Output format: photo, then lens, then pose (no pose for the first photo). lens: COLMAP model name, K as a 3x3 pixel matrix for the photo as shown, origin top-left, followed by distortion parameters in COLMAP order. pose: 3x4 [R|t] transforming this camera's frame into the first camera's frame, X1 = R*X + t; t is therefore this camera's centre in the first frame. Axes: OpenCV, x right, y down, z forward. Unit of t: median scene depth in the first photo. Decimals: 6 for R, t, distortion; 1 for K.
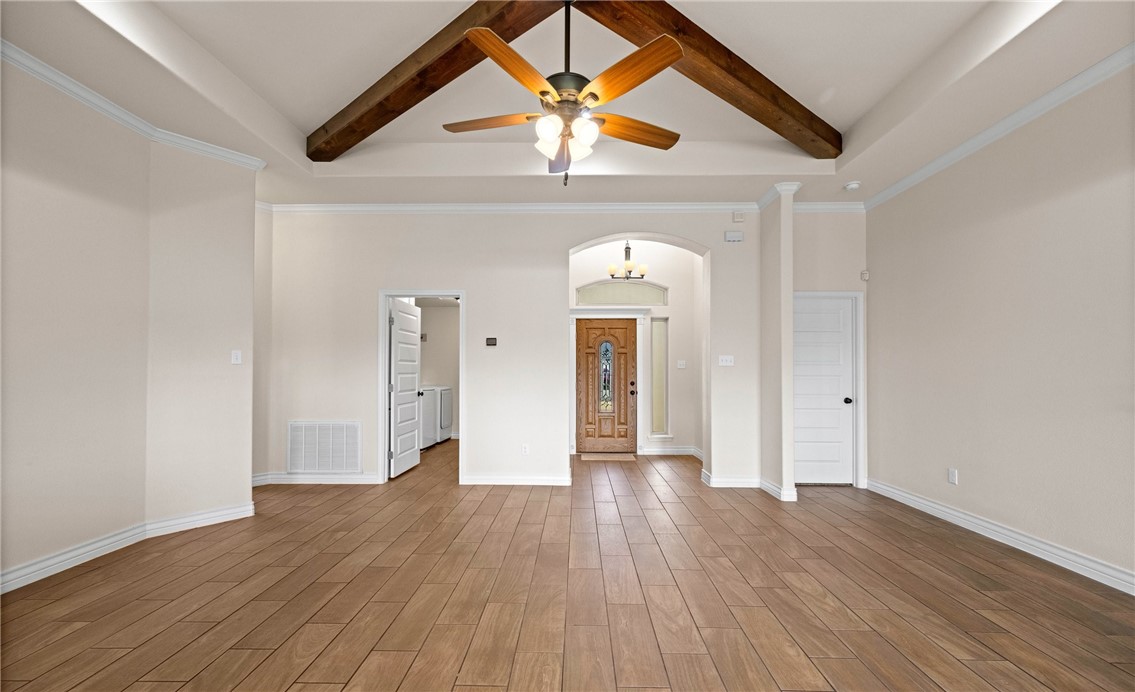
lens RADIAL K [[459.1, 0, 562.2], [0, 459.1, 364.7], [0, 0, 1]] dist [-0.000765, -0.000082]
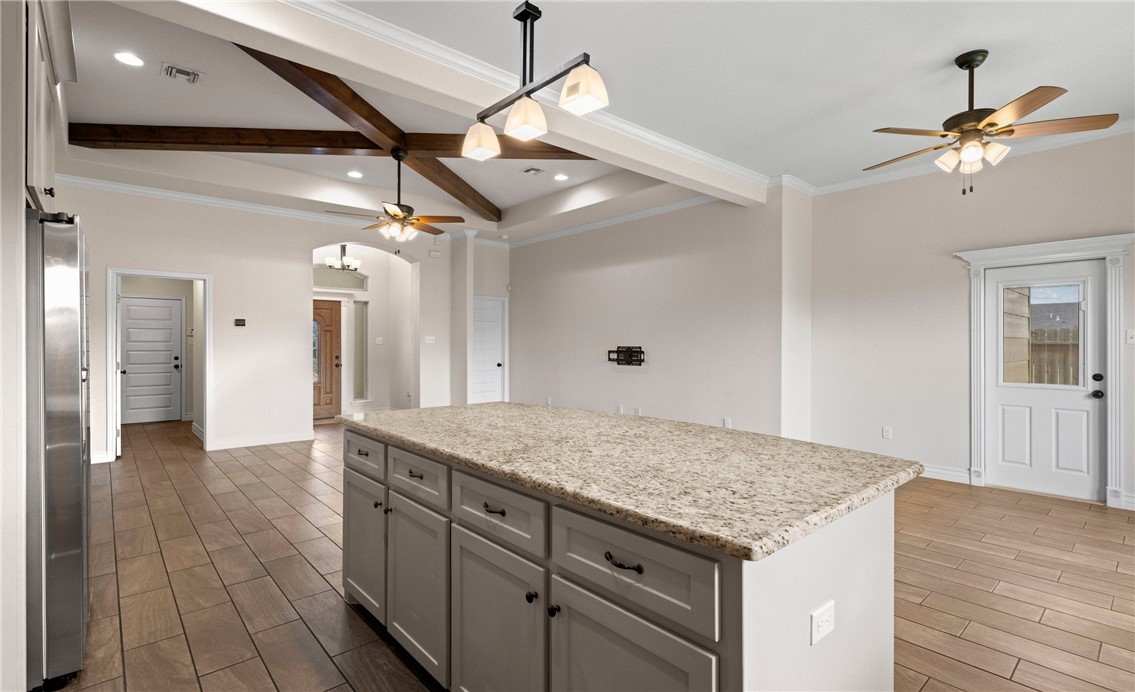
lens RADIAL K [[541.2, 0, 567.5], [0, 541.2, 346.0], [0, 0, 1]] dist [-0.001338, -0.000243]
pose [[0.742690, -0.005718, 0.669611, -0.436268], [-0.007672, 0.999825, 0.017048, -0.020280], [-0.669591, -0.017799, 0.742516, -0.526508]]
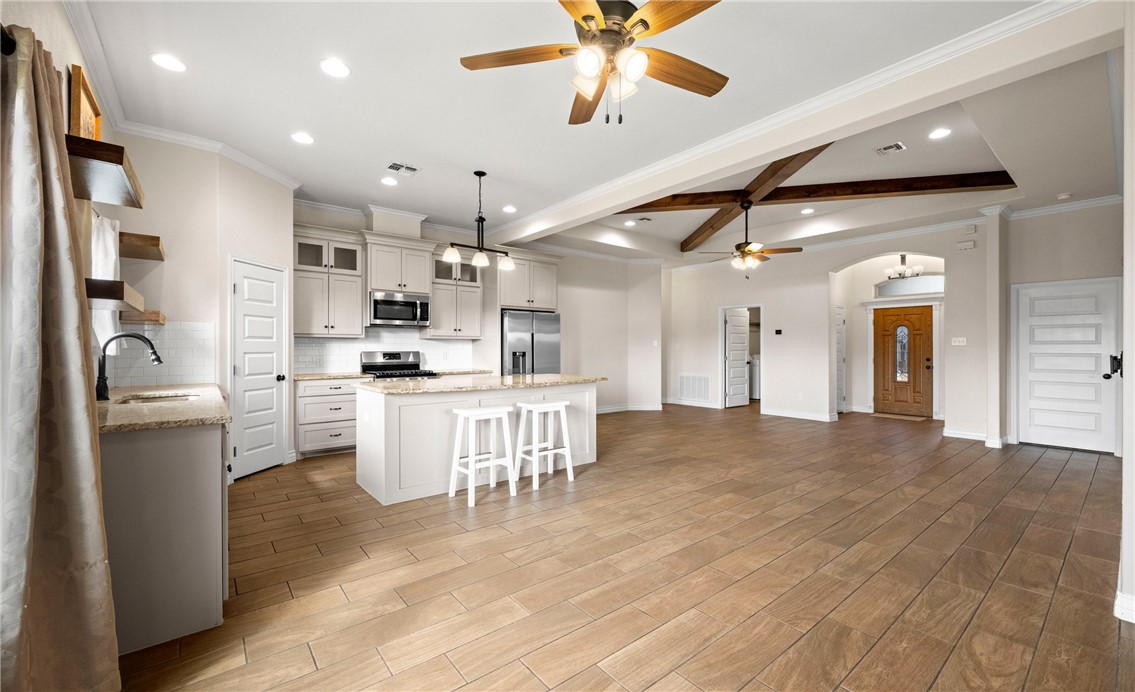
lens RADIAL K [[448.5, 0, 567.5], [0, 448.5, 346.0], [0, 0, 1]] dist [0.000298, 0.000020]
pose [[0.650112, -0.004603, -0.759824, 0.577348], [0.011095, 0.999933, 0.003435, -0.012196], [0.759757, -0.010663, 0.650119, -0.645290]]
